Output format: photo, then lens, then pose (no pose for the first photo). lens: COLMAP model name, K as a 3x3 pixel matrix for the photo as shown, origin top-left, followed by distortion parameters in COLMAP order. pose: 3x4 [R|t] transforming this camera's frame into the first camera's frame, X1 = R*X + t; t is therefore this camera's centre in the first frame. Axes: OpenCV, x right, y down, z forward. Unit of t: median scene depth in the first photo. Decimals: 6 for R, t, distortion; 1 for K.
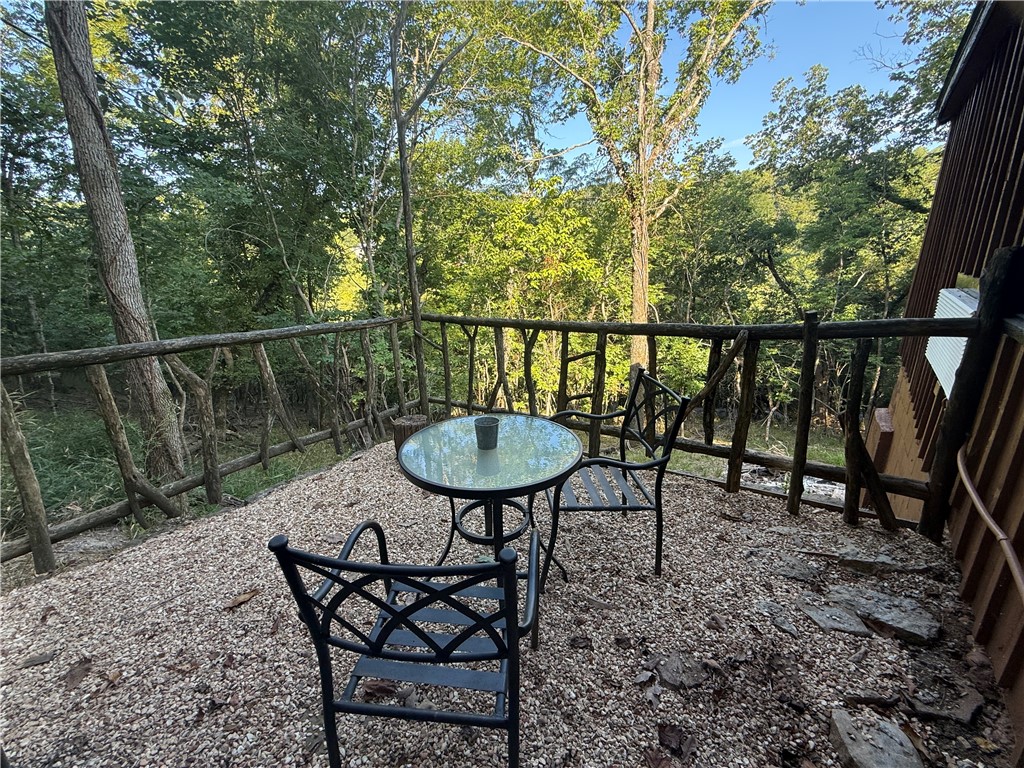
lens RADIAL K [[408.0, 0, 508.1], [0, 408.0, 386.1], [0, 0, 1]] dist [0.001179, -0.000411]
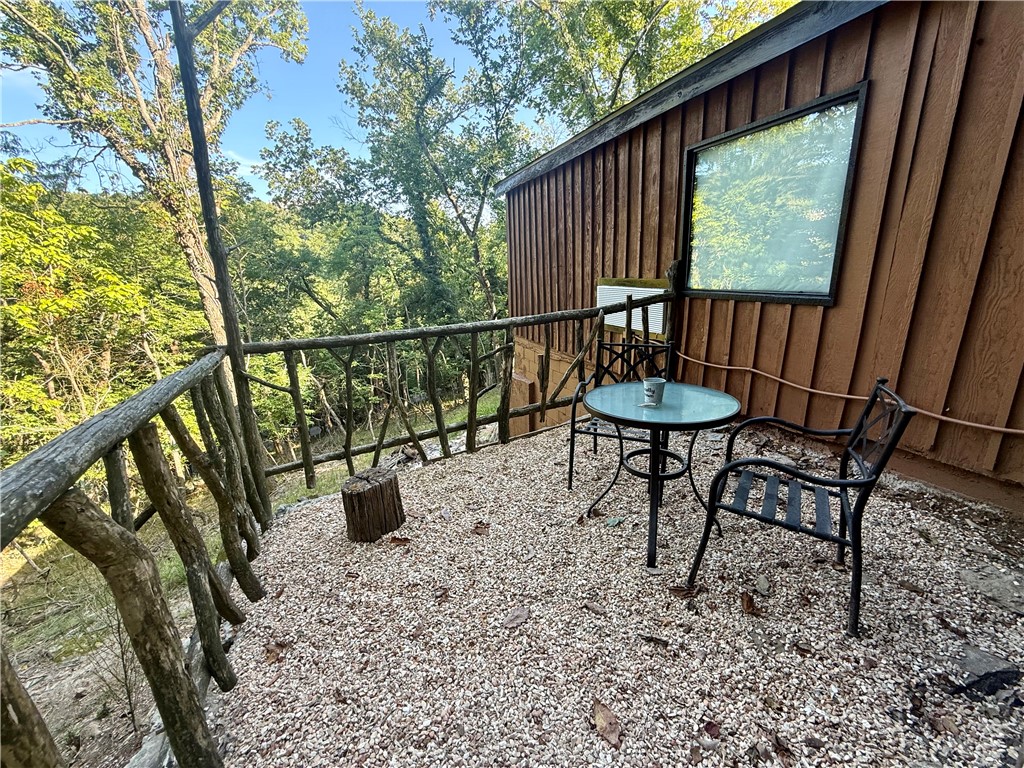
lens RADIAL K [[408.0, 0, 508.1], [0, 408.0, 386.1], [0, 0, 1]] dist [0.001179, -0.000411]
pose [[0.472595, -0.217055, 0.854132, -0.103658], [0.273049, 0.957566, 0.092261, -0.010599], [-0.837913, 0.189618, 0.511807, 0.059350]]
